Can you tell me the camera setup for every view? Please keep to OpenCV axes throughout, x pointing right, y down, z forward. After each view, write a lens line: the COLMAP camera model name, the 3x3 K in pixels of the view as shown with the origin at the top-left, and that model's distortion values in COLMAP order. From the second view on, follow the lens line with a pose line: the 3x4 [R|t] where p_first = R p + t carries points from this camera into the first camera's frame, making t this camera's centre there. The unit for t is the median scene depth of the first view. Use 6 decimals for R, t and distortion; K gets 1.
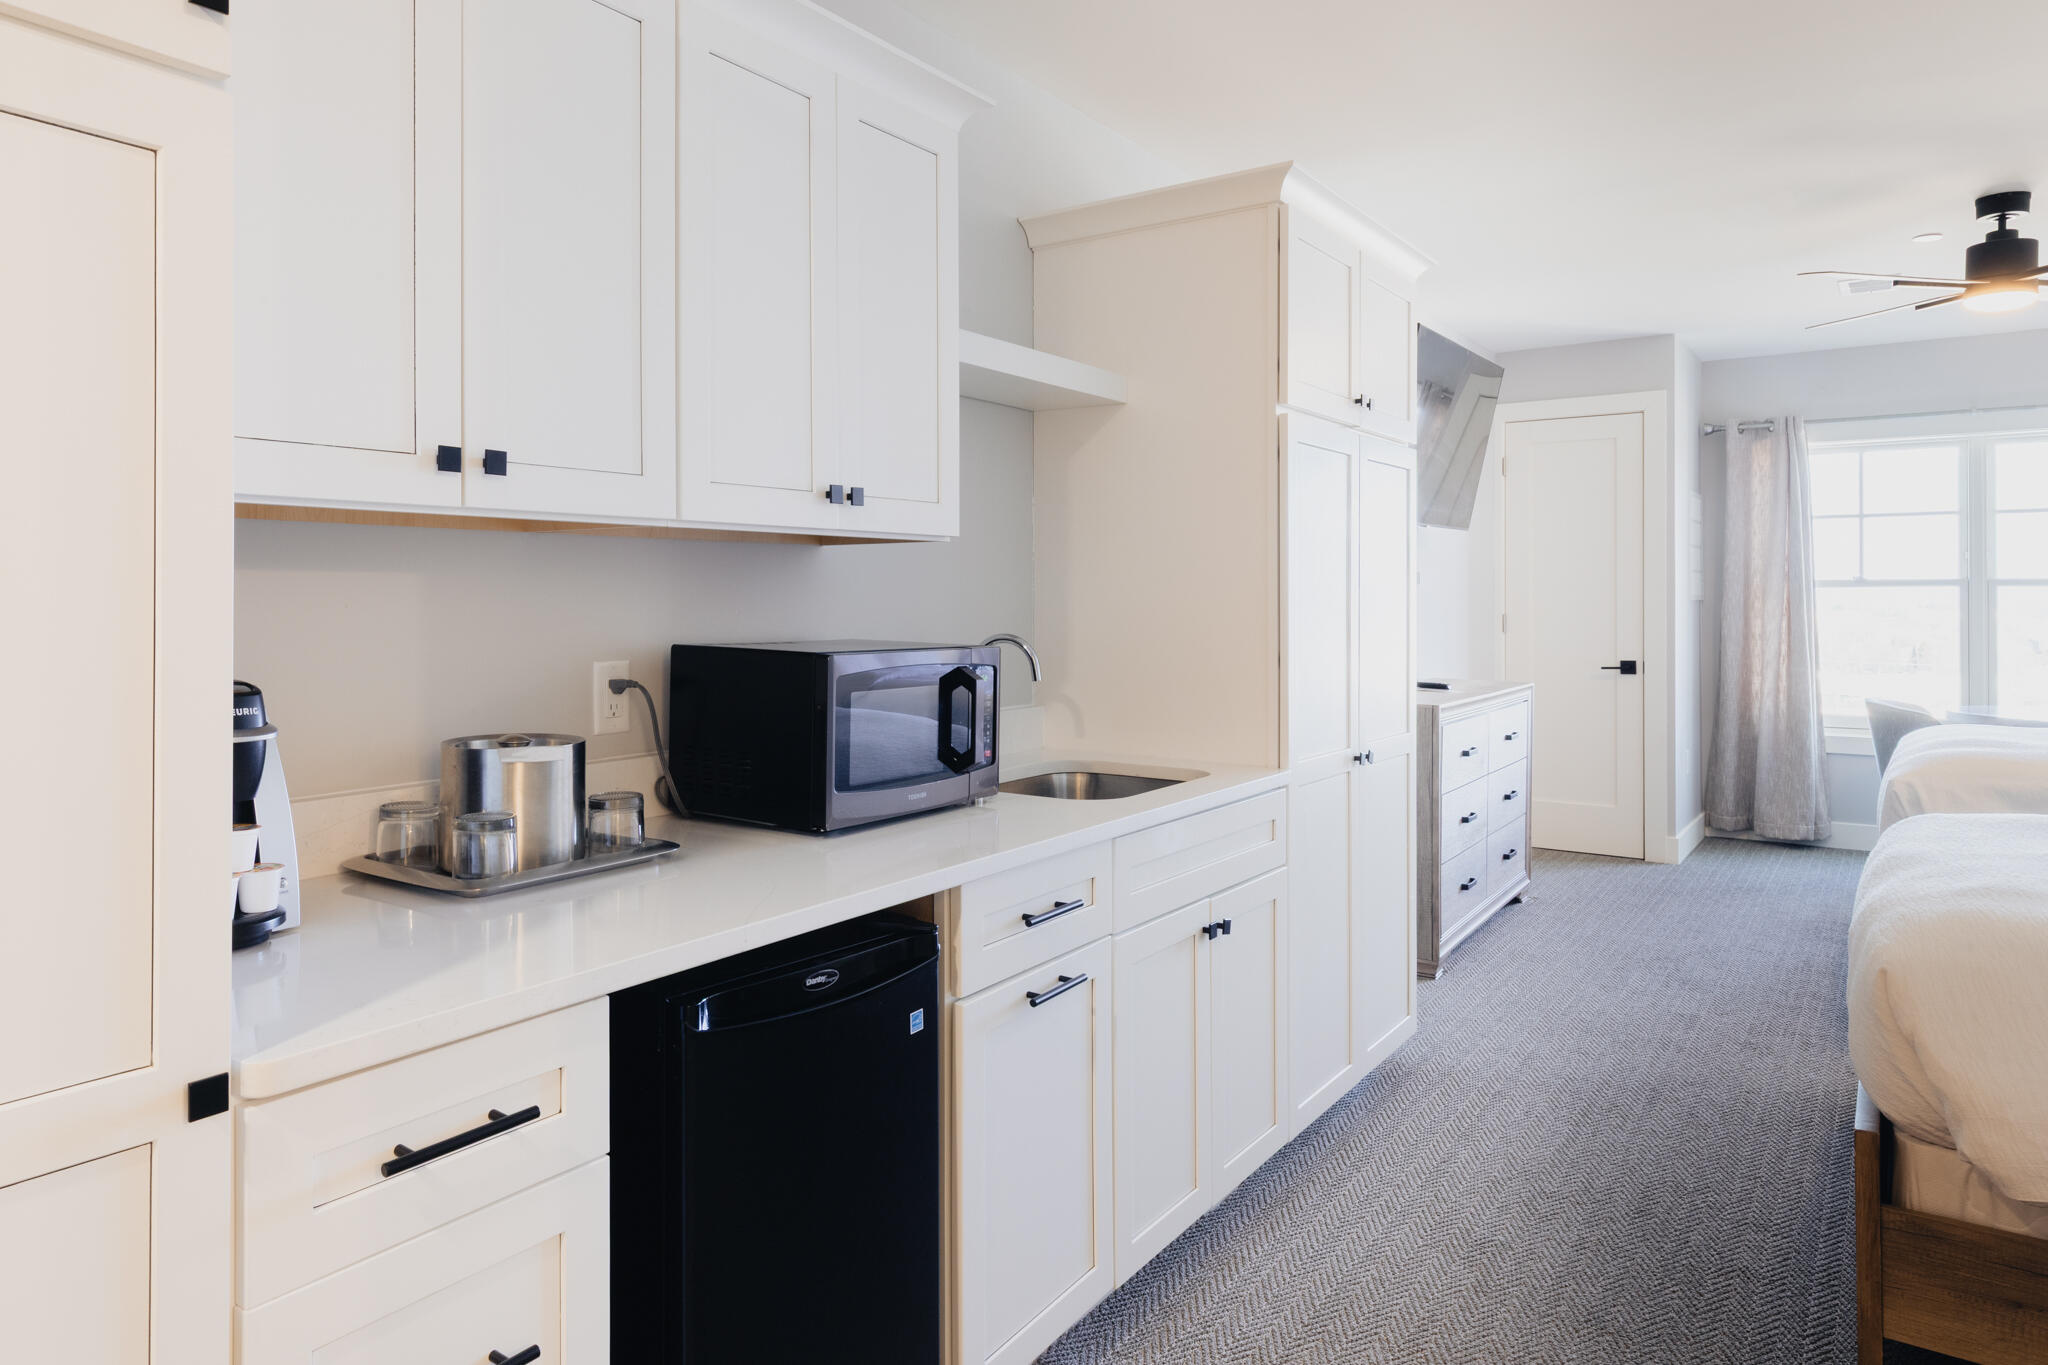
lens RADIAL K [[1199.7, 0, 998.0], [0, 1199.7, 592.2], [0, 0, 1]] dist [0.008670, -0.004541]
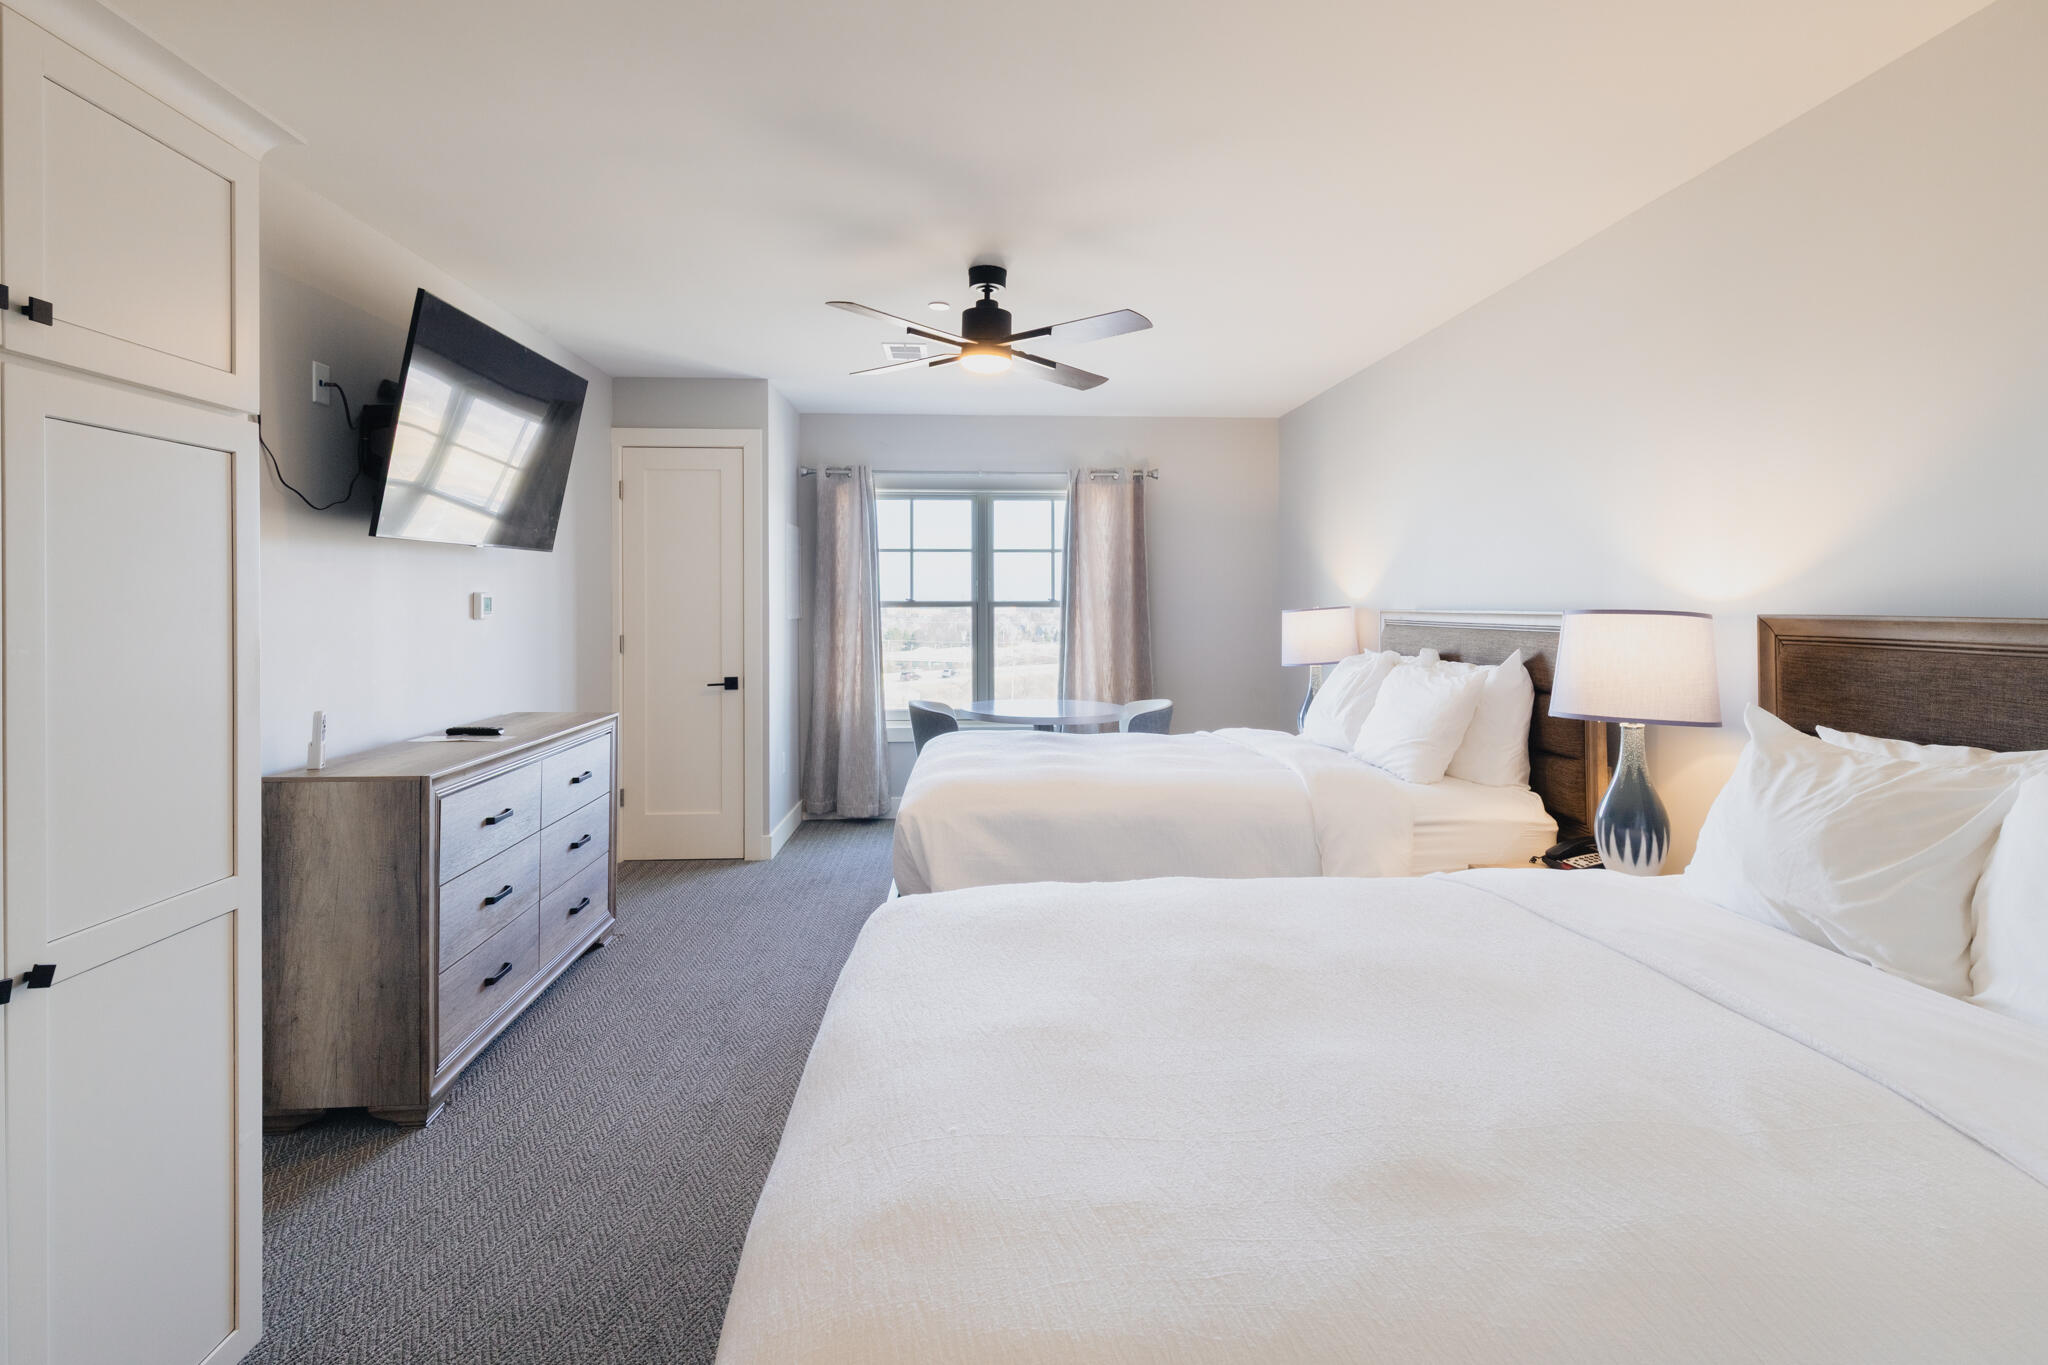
lens RADIAL K [[981.7, 0, 1017.2], [0, 981.7, 610.3], [0, 0, 1]] dist [0.019468, 0.000538]
pose [[0.760727, -0.006211, 0.649043, 0.138405], [-0.000614, 0.999947, 0.010289, -0.011734], [-0.649072, -0.008225, 0.760682, 0.151532]]
